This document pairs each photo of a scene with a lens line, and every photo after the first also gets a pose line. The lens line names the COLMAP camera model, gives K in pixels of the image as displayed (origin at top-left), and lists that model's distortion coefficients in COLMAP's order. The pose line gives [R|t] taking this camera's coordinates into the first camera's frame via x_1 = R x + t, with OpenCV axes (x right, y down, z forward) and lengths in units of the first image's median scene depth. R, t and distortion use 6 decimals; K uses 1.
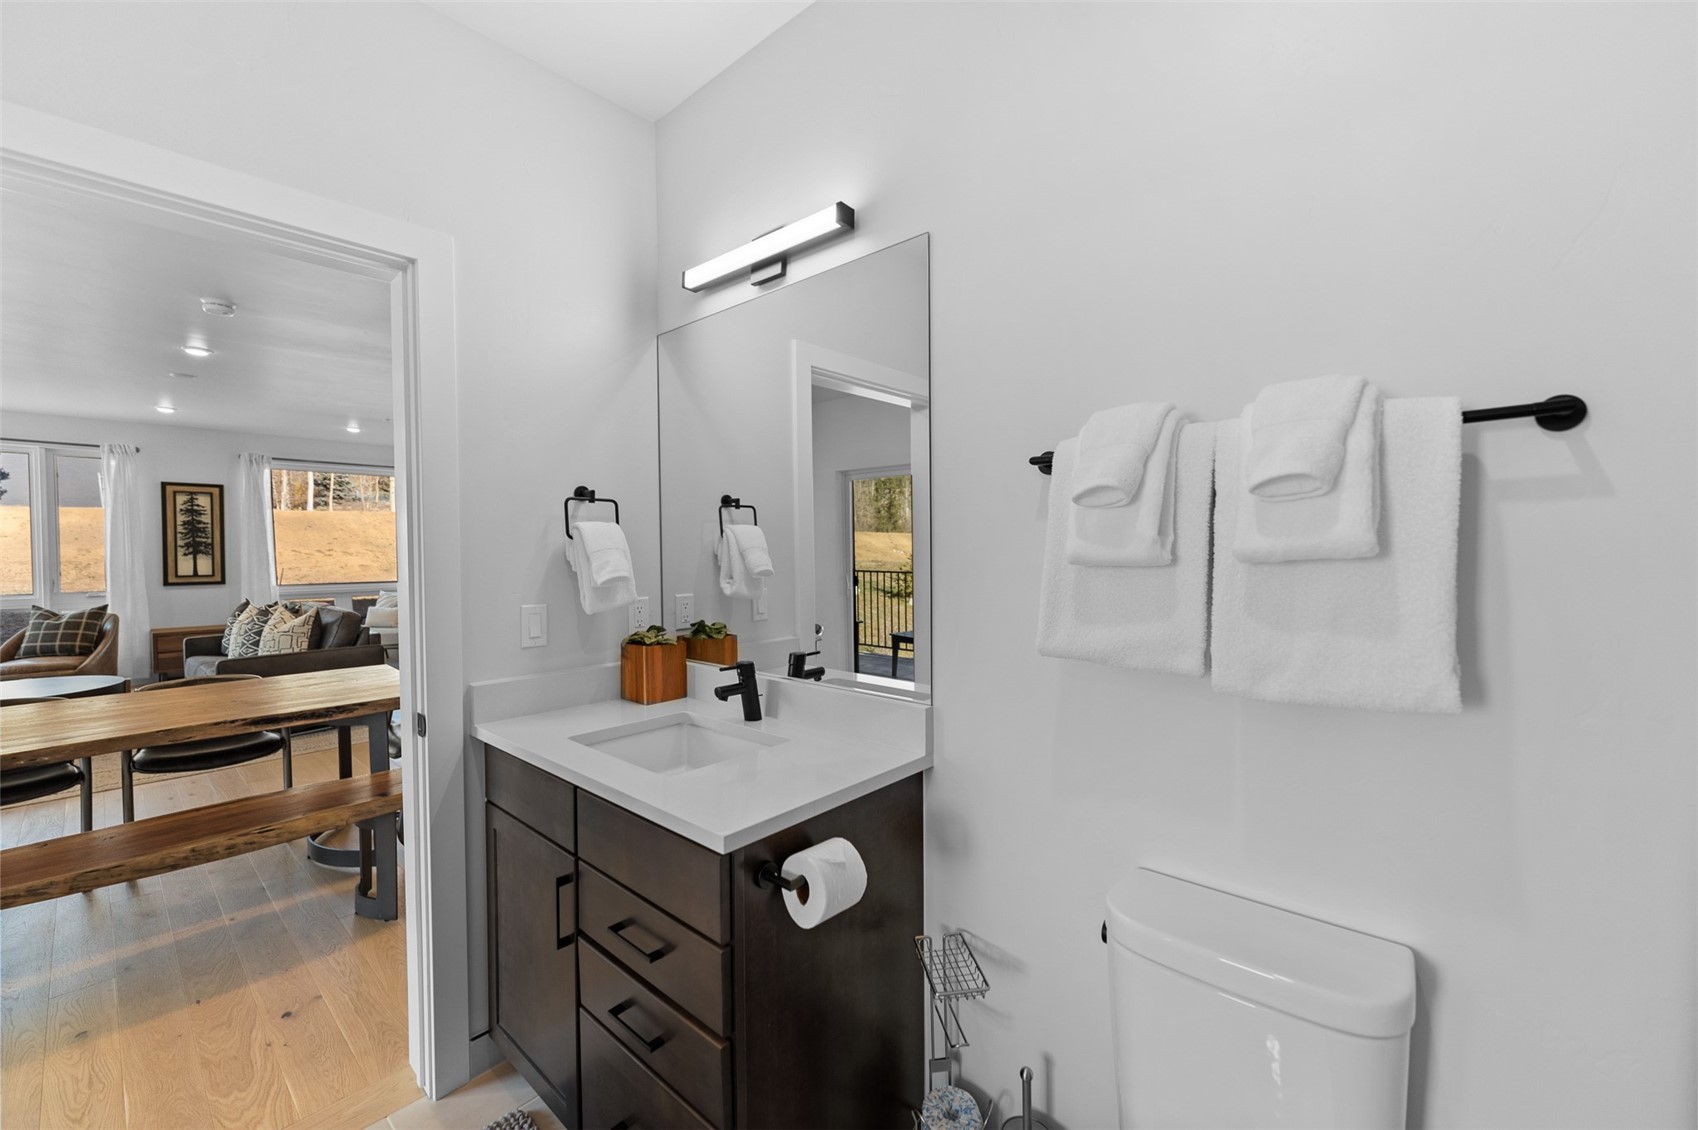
lens RADIAL K [[687.0, 0, 867.2], [0, 687.0, 572.4], [0, 0, 1]] dist [0.013583, 0.000038]
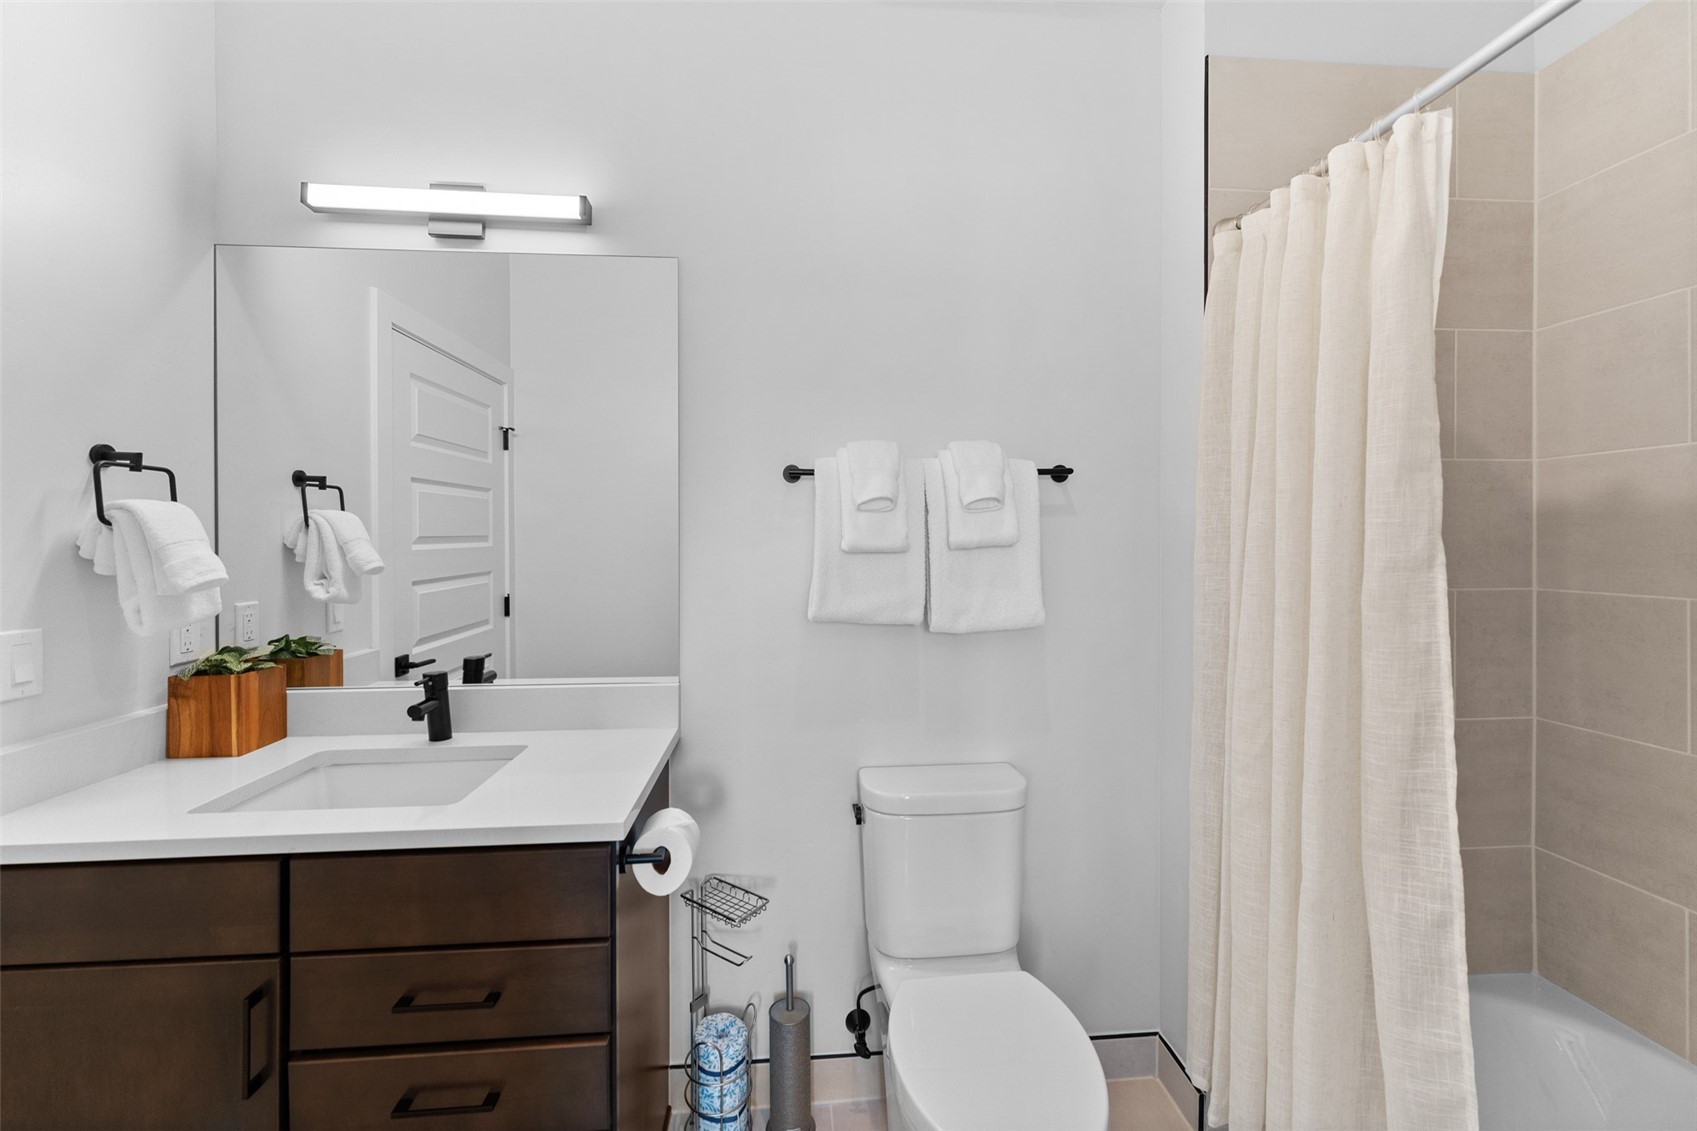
lens RADIAL K [[691.4, 0, 840.5], [0, 691.4, 557.8], [0, 0, 1]] dist [0.007621, 0.000196]
pose [[0.690683, -0.012647, 0.723047, -0.451995], [0.025518, 0.999651, -0.006890, 0.006749], [-0.722707, 0.023210, 0.690764, 0.038223]]
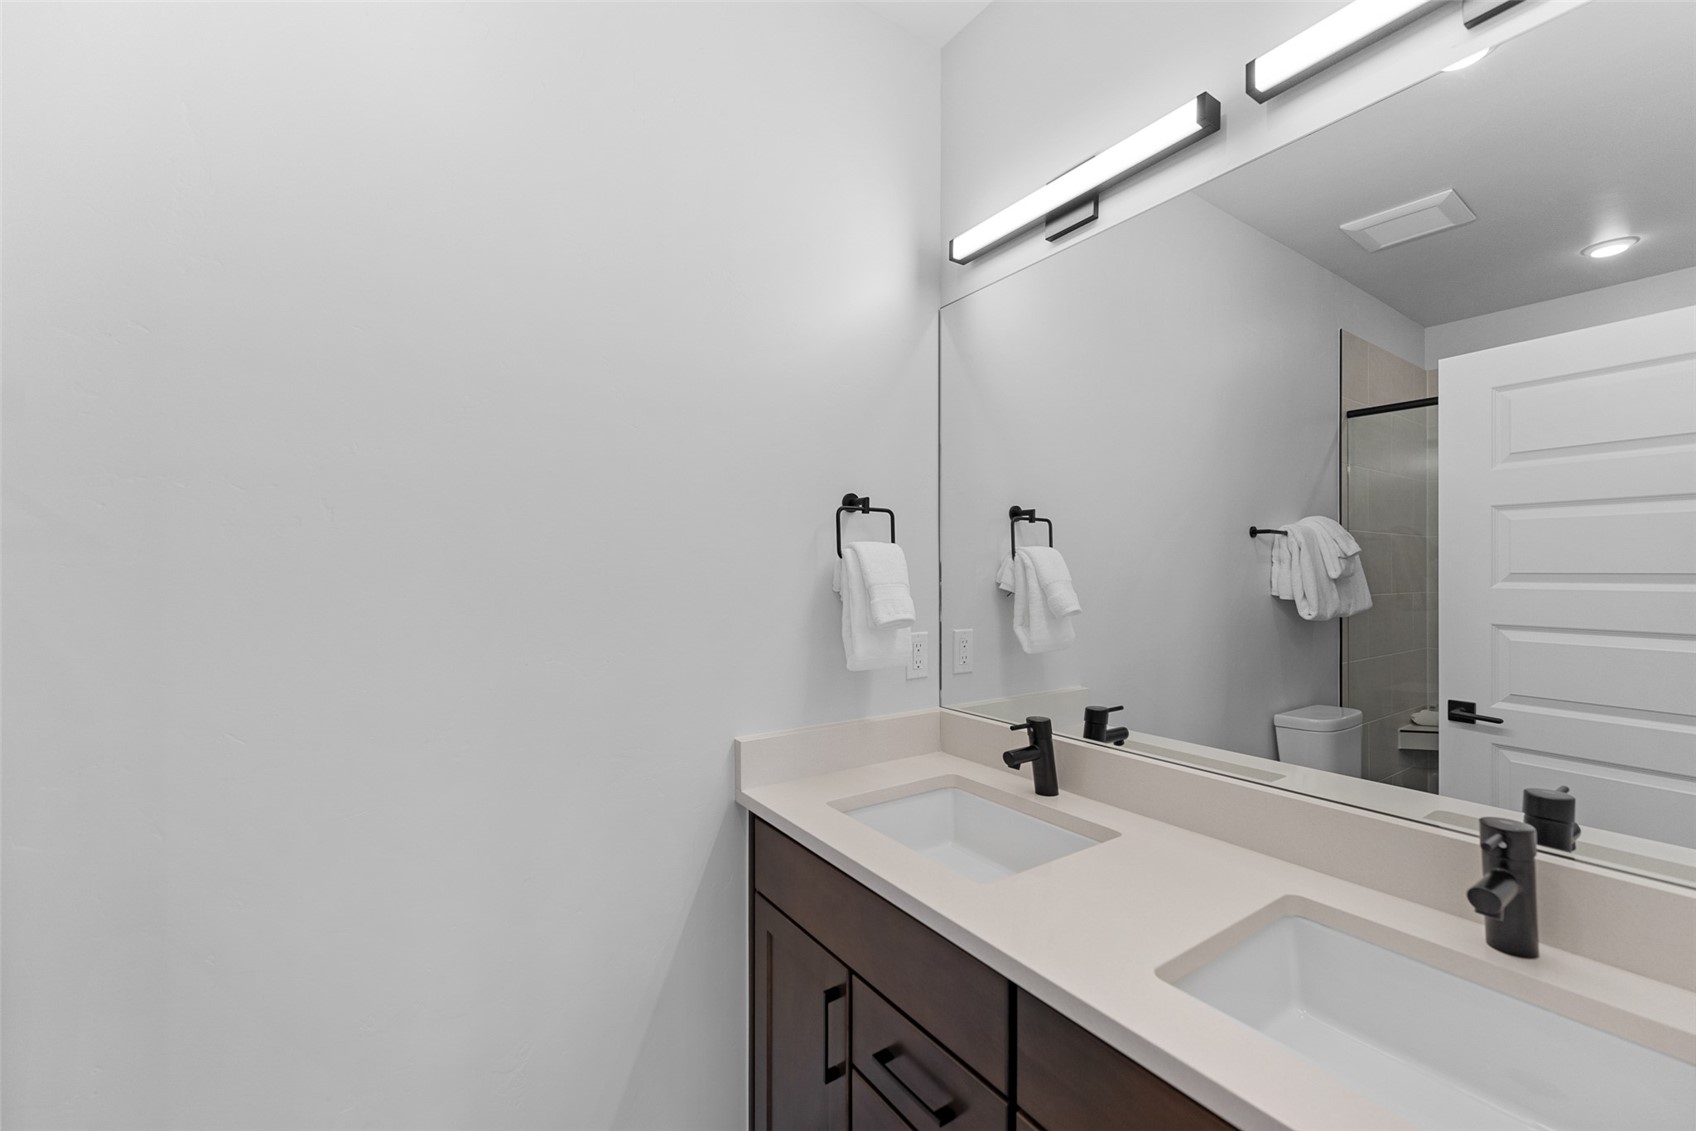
lens RADIAL K [[691.0, 0, 845.0], [0, 691.0, 574.8], [0, 0, 1]] dist [0.007621, 0.000196]
pose [[0.966659, 0.000297, -0.256068, -0.189393], [-0.010095, 0.999266, -0.036950, -0.000163], [0.255869, 0.038303, 0.965952, 0.188944]]
